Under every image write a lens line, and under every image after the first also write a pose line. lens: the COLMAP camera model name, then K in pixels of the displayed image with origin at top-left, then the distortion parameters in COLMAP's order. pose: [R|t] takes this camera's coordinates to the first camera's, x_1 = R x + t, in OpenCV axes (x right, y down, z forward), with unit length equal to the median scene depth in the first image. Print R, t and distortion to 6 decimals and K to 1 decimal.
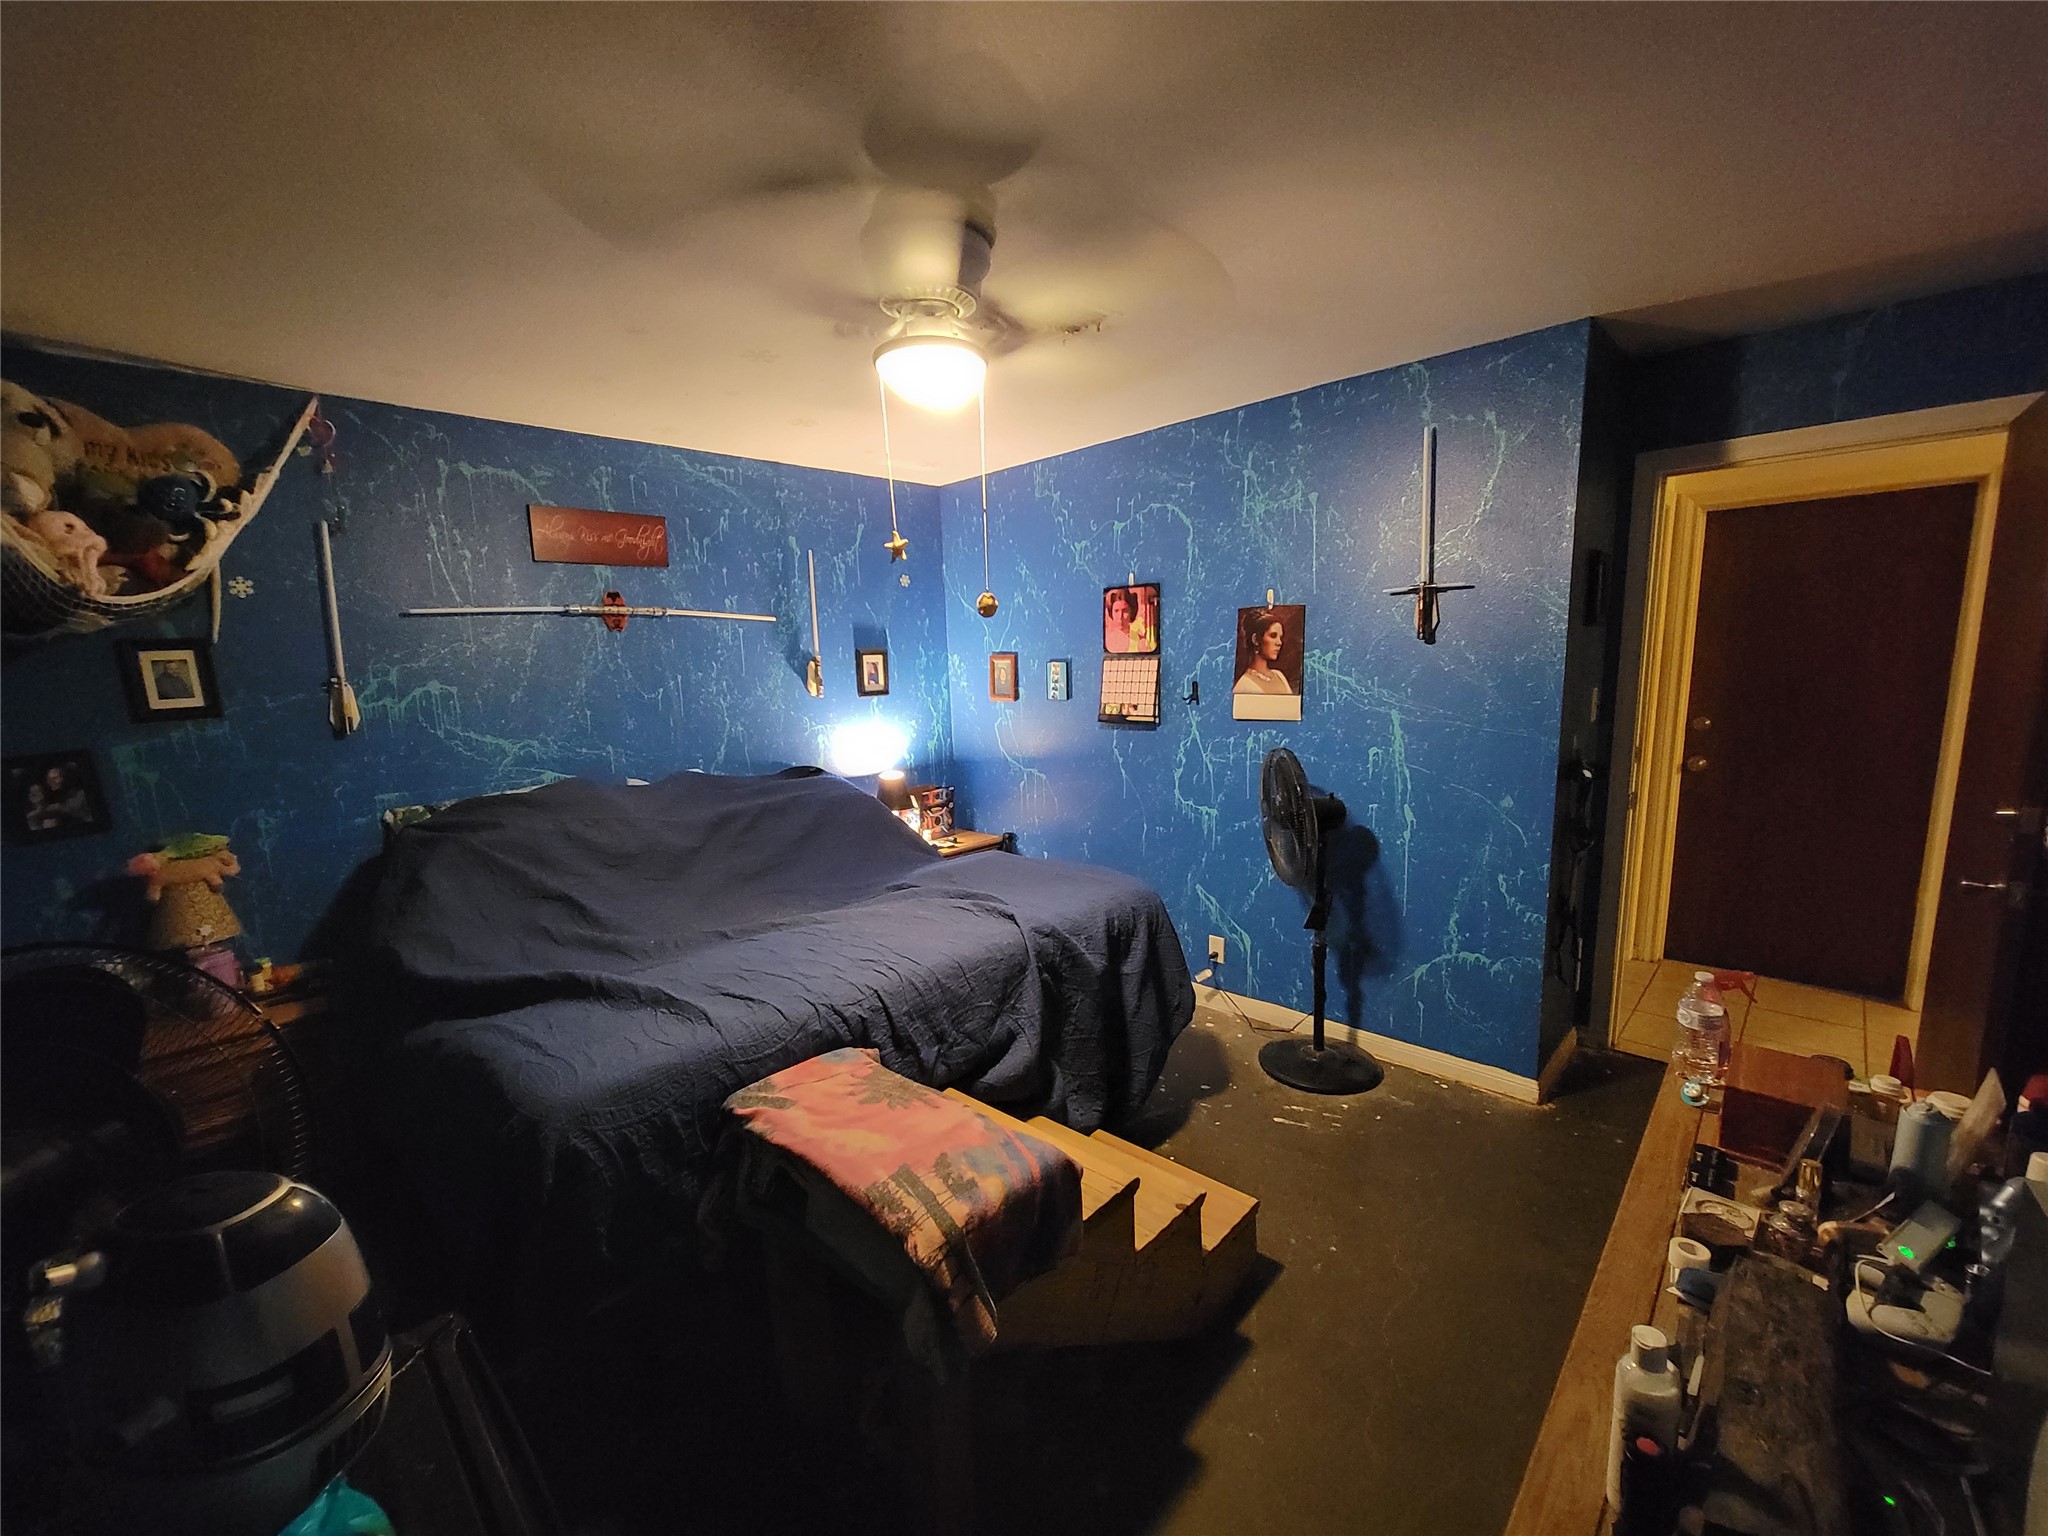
lens RADIAL K [[836.5, 0, 1018.3], [0, 836.5, 794.4], [0, 0, 1]] dist [-0.003567, 0.000071]
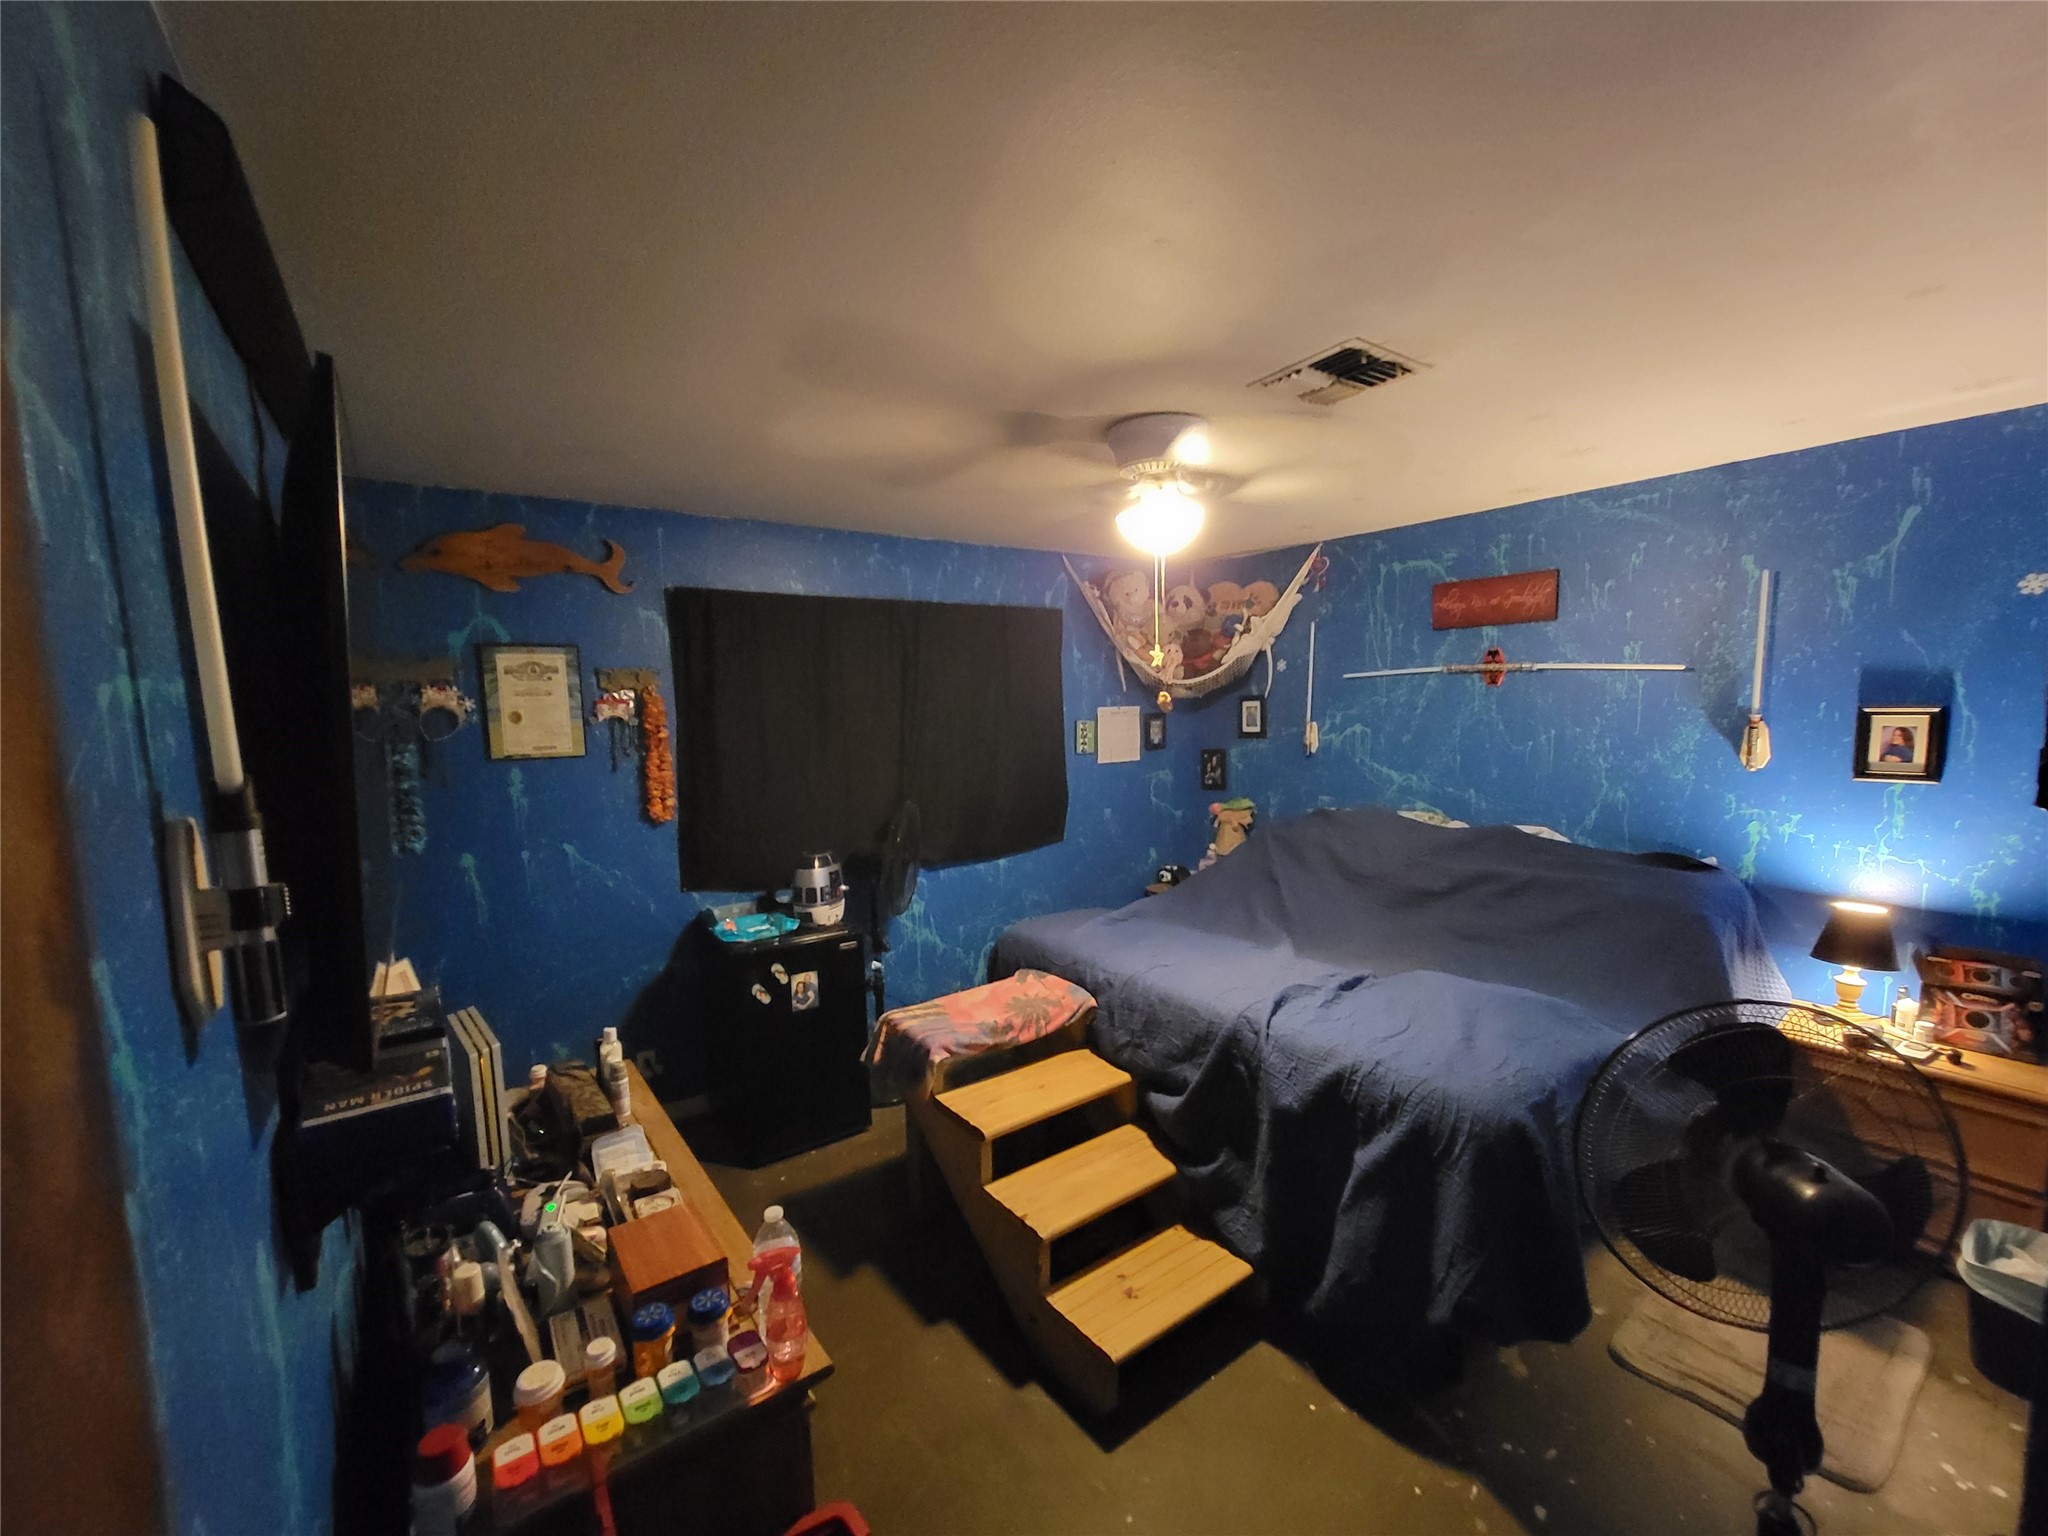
lens RADIAL K [[836.5, 0, 1018.3], [0, 836.5, 794.4], [0, 0, 1]] dist [-0.003567, 0.000071]
pose [[-0.172861, 0.145504, -0.974139, 0.697966], [-0.135626, 0.976090, 0.169862, -0.160315], [0.975564, 0.161481, -0.148994, 0.592652]]
